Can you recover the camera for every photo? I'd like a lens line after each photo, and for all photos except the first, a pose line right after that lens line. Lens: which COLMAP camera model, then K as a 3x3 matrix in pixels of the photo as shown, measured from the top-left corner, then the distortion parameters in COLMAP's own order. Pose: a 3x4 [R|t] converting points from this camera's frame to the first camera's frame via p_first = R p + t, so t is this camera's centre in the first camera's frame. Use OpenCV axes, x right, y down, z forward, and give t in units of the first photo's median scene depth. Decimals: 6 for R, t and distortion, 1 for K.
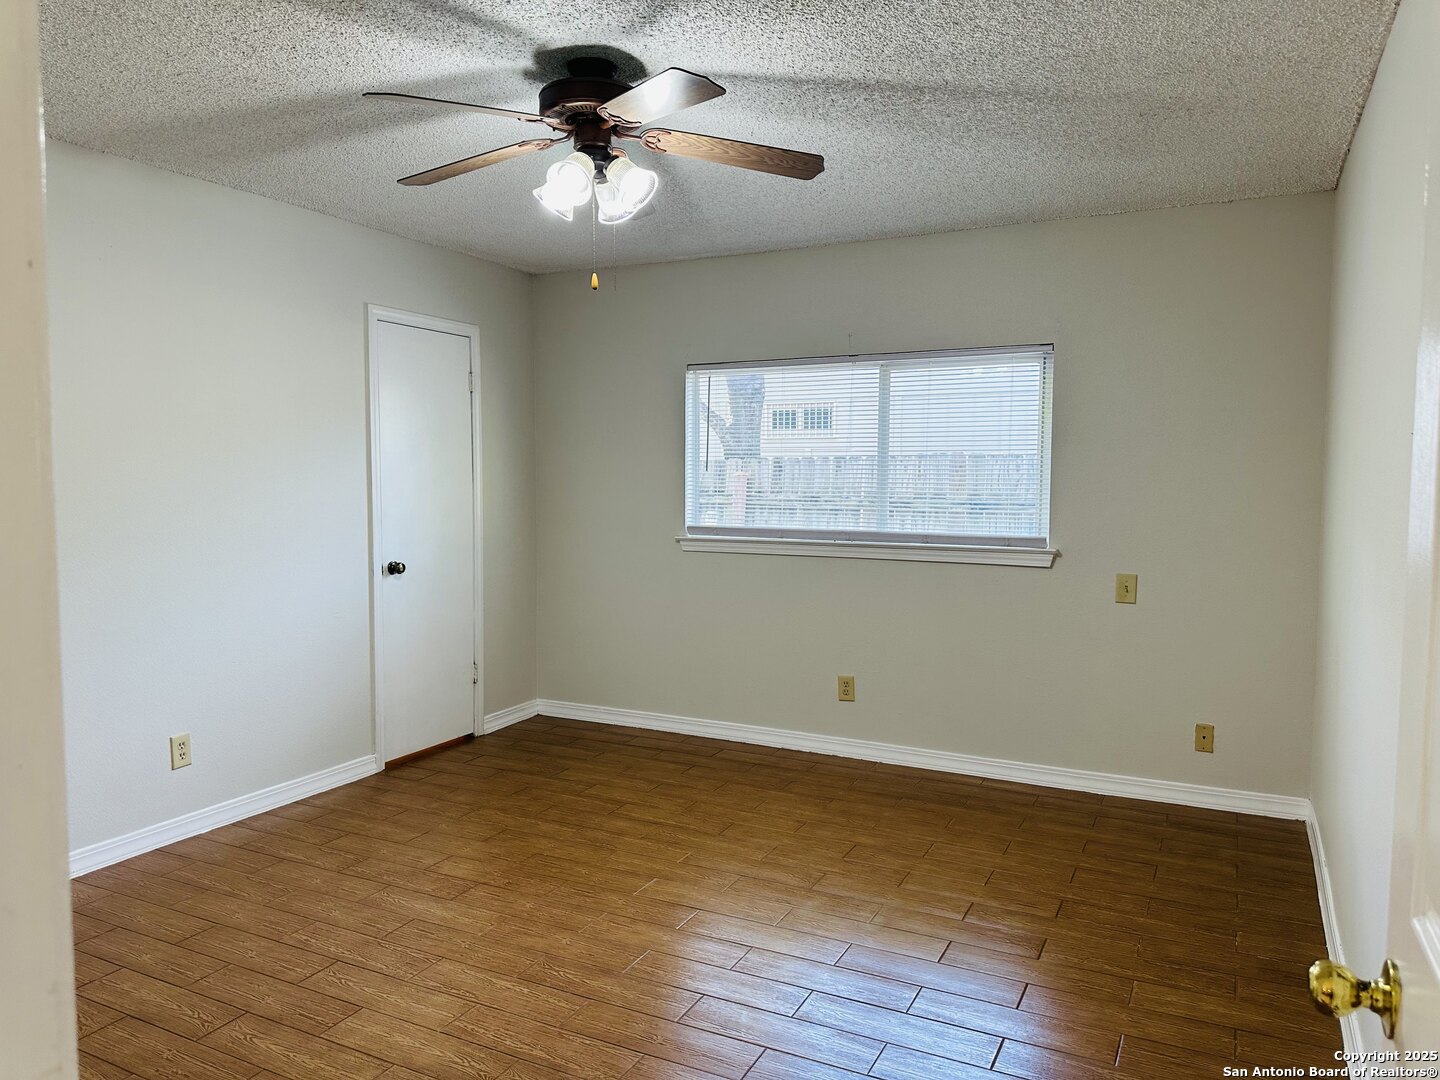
lens RADIAL K [[1010.4, 0, 719.9], [0, 1010.4, 534.5], [0, 0, 1]] dist [0.082070, -0.117383]
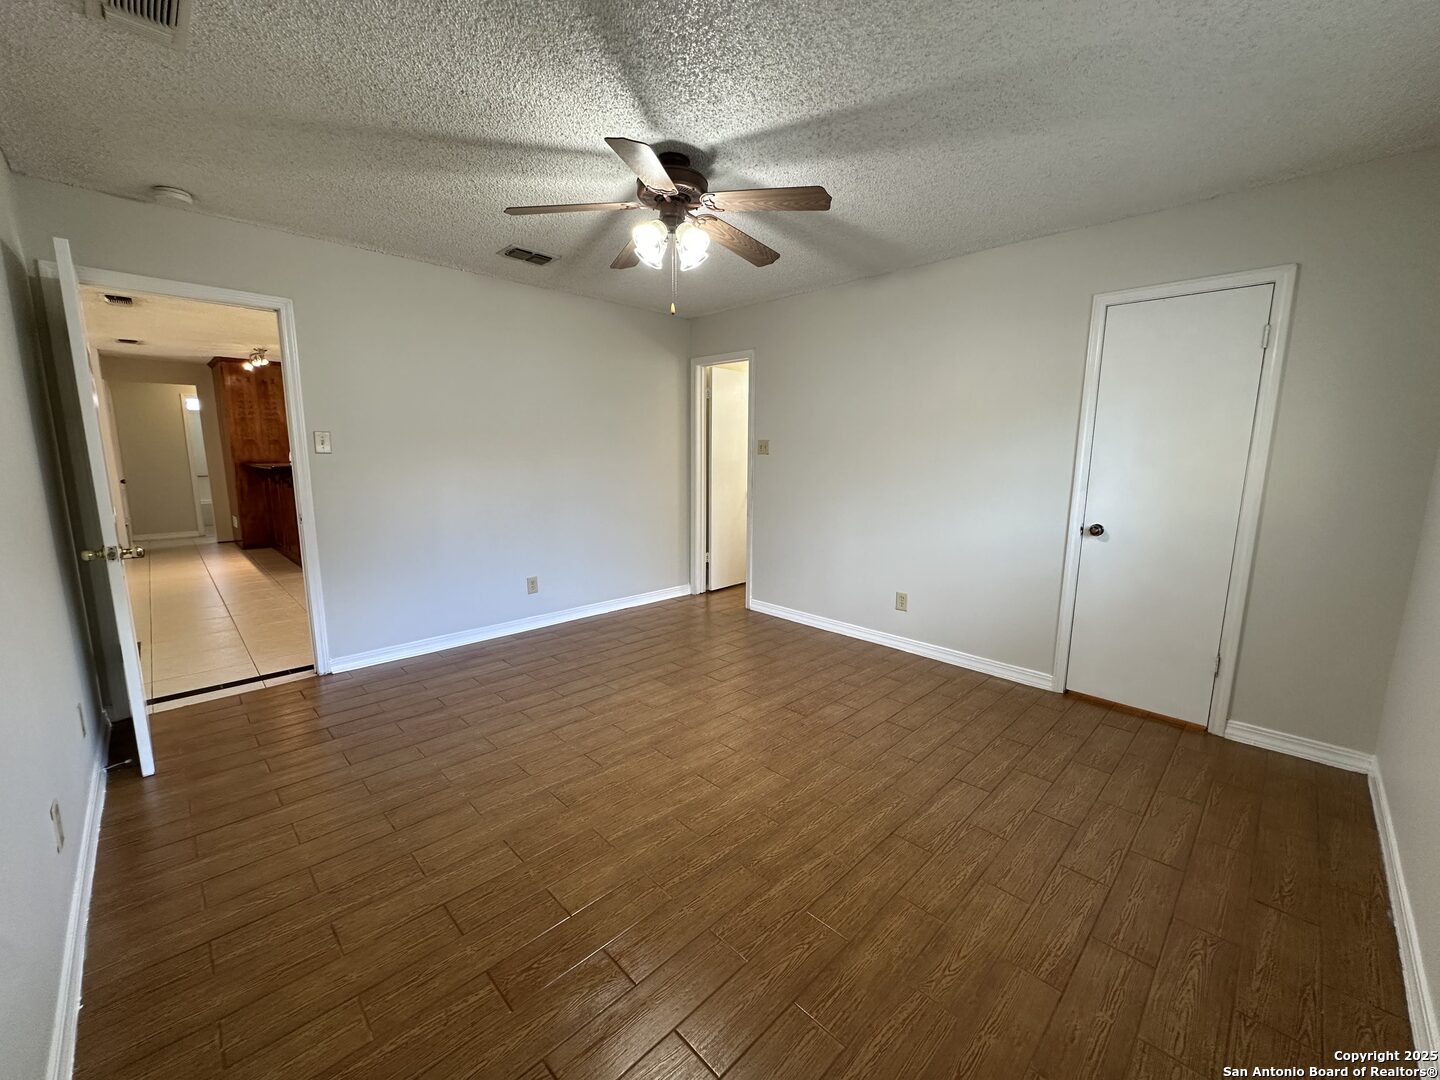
lens RADIAL K [[574.1, 0, 720.0], [0, 574.1, 540.0], [0, 0, 1]] dist [-0.002121, -0.000310]
pose [[-0.318505, 0.143446, -0.937005, 0.503122], [-0.065193, 0.982828, 0.172621, -0.047257], [0.945677, 0.116067, -0.303684, 0.987360]]
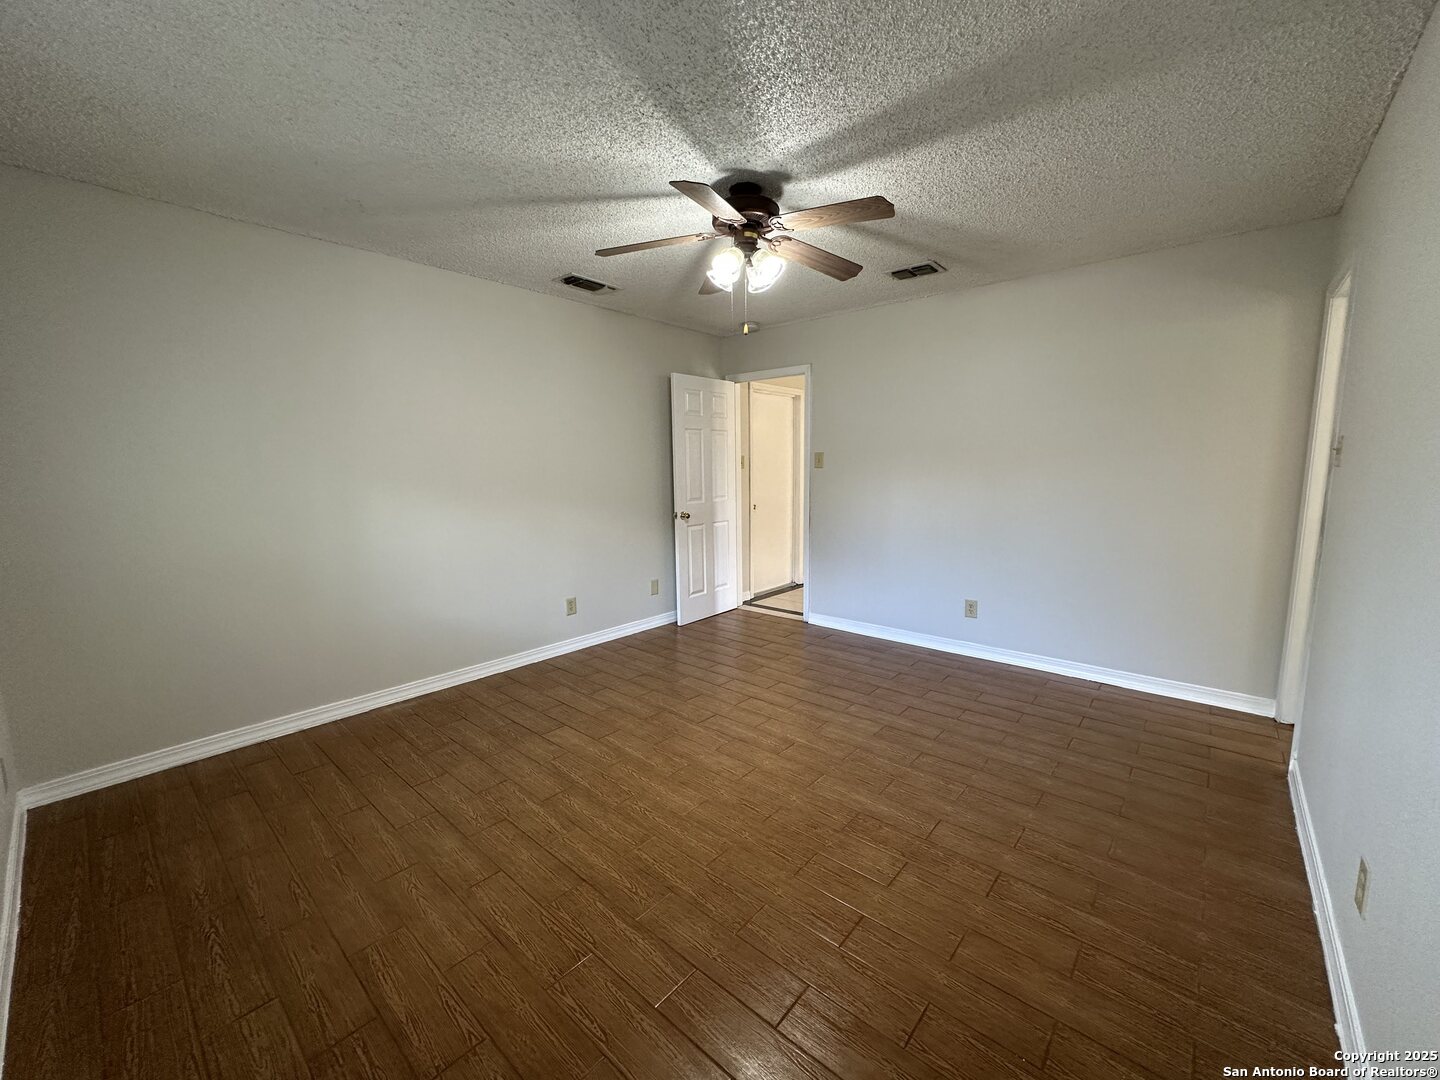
lens RADIAL K [[574.1, 0, 720.0], [0, 574.1, 540.0], [0, 0, 1]] dist [-0.002121, -0.000310]
pose [[-0.968912, -0.024915, 0.246147, -0.223949], [0.022611, 0.981835, 0.188386, -0.071405], [-0.246369, 0.188096, -0.950748, 1.384693]]
